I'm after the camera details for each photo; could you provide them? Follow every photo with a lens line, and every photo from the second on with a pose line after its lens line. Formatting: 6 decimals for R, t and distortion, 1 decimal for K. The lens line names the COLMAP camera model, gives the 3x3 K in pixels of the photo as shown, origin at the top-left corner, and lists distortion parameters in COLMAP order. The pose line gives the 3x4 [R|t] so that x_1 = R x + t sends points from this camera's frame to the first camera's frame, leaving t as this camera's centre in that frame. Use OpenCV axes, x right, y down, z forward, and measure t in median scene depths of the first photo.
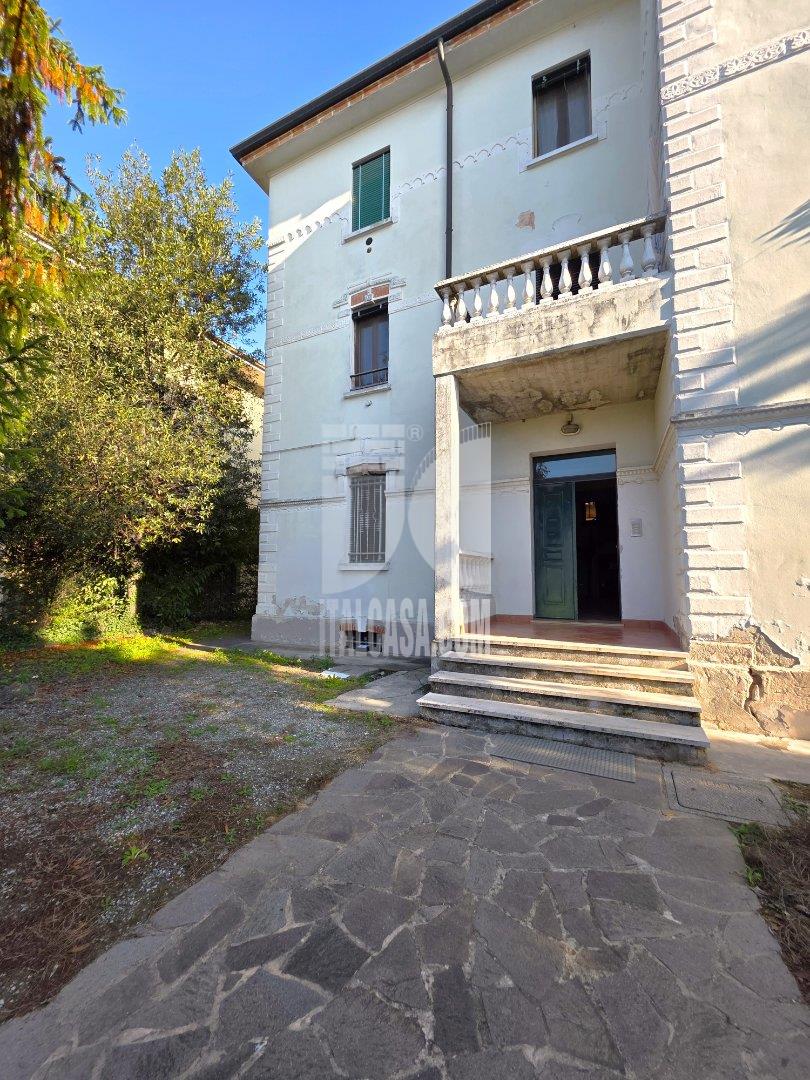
lens RADIAL K [[438.7, 0, 402.2], [0, 438.7, 545.0], [0, 0, 1]] dist [0.001970, -0.000937]
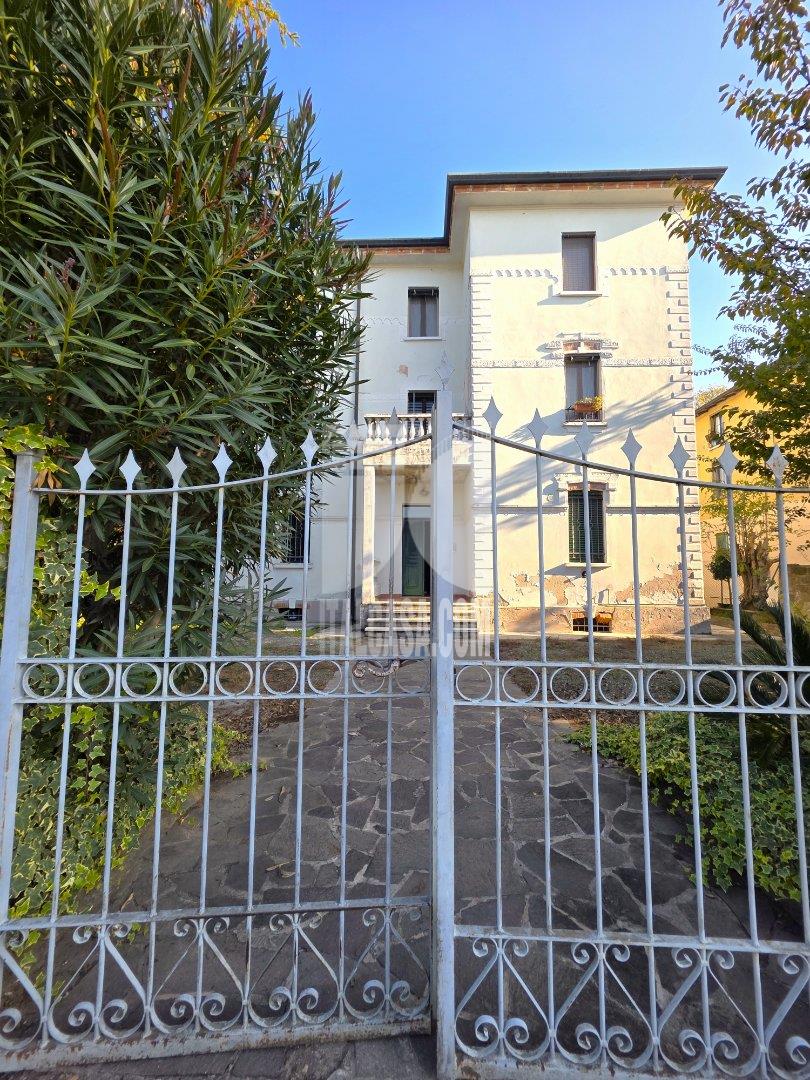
lens RADIAL K [[438.7, 0, 395.1], [0, 438.7, 543.8], [0, 0, 1]] dist [0.001970, -0.000937]
pose [[0.925064, 0.033933, 0.378293, -0.539445], [-0.032474, 0.999420, -0.010236, -0.034456], [-0.378421, -0.002816, 0.925629, -0.854224]]
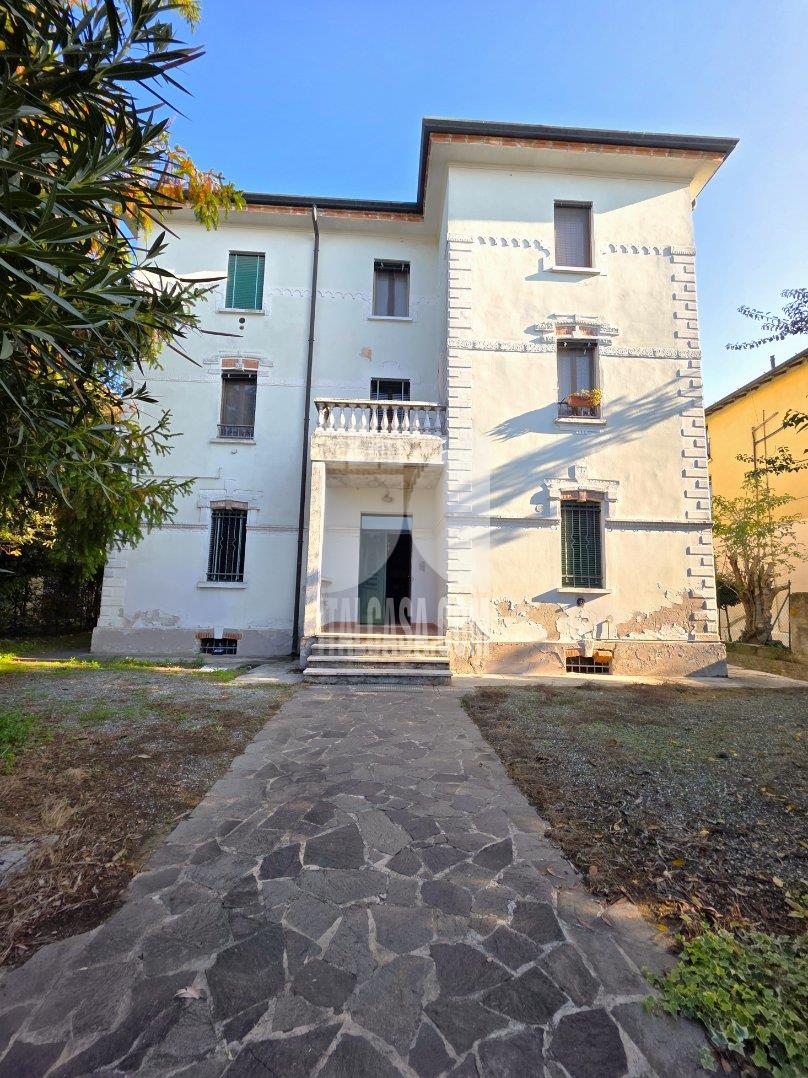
lens RADIAL K [[437.9, 0, 409.4], [0, 437.9, 549.7], [0, 0, 1]] dist [0.001970, -0.000937]
pose [[0.878267, 0.064504, 0.473801, -0.341190], [-0.051526, 0.997857, -0.040339, -0.039754], [-0.475387, 0.011015, 0.879708, -0.499489]]
